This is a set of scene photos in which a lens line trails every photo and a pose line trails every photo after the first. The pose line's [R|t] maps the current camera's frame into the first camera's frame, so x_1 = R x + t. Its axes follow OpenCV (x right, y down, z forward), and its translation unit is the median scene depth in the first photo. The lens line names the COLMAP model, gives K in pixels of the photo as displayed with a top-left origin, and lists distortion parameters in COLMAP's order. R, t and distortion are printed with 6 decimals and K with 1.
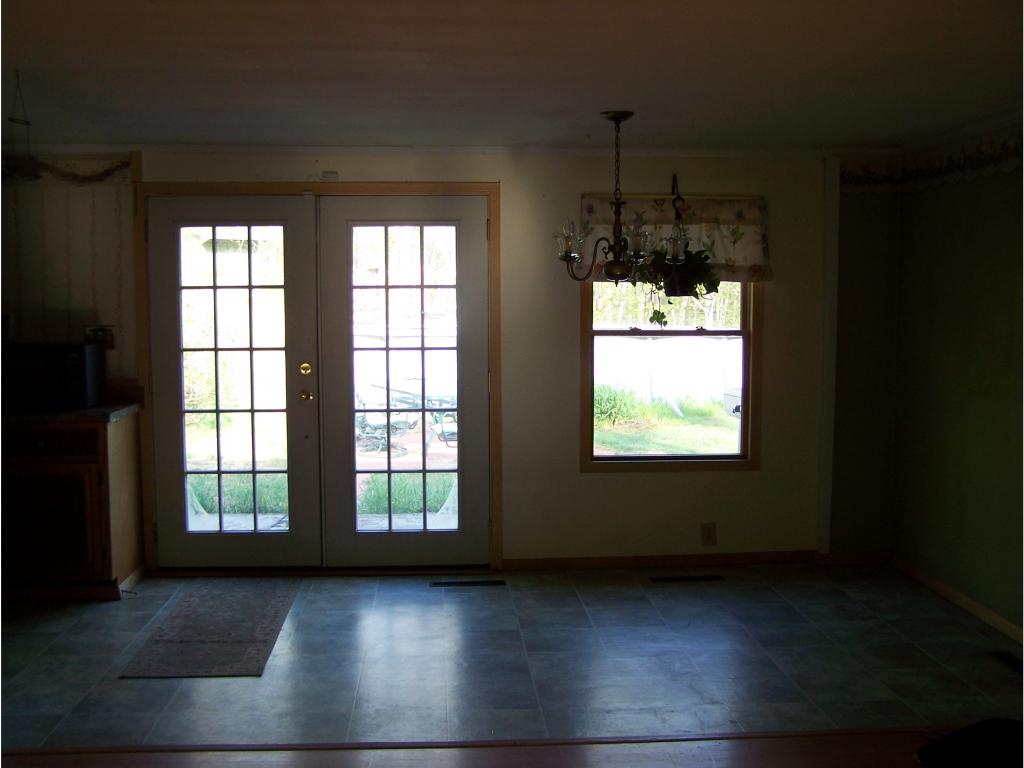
lens RADIAL K [[1147.0, 0, 512.5], [0, 1147.0, 390.7], [0, 0, 1]] dist [-0.192700, 0.348857]
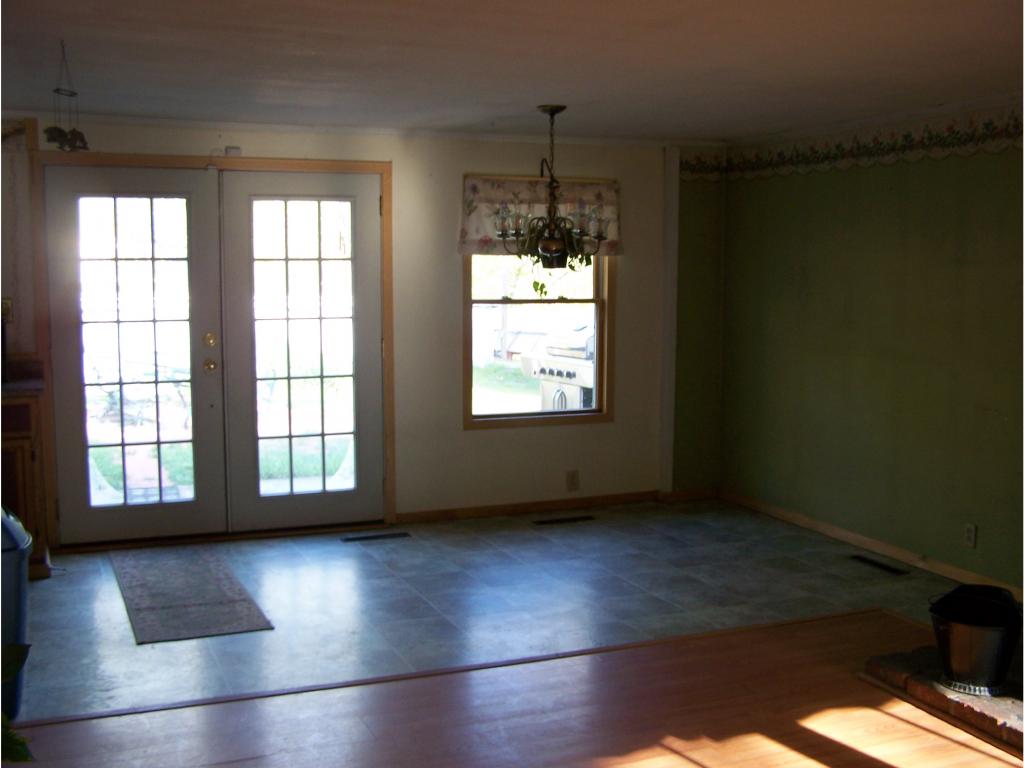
lens RADIAL K [[1157.6, 0, 504.8], [0, 1157.6, 387.1], [0, 0, 1]] dist [-0.204172, 0.415883]
pose [[0.946239, -0.029738, 0.322098, -0.263250], [0.022885, 0.999424, 0.025042, 0.003828], [-0.322657, -0.016325, 0.946375, -0.056285]]
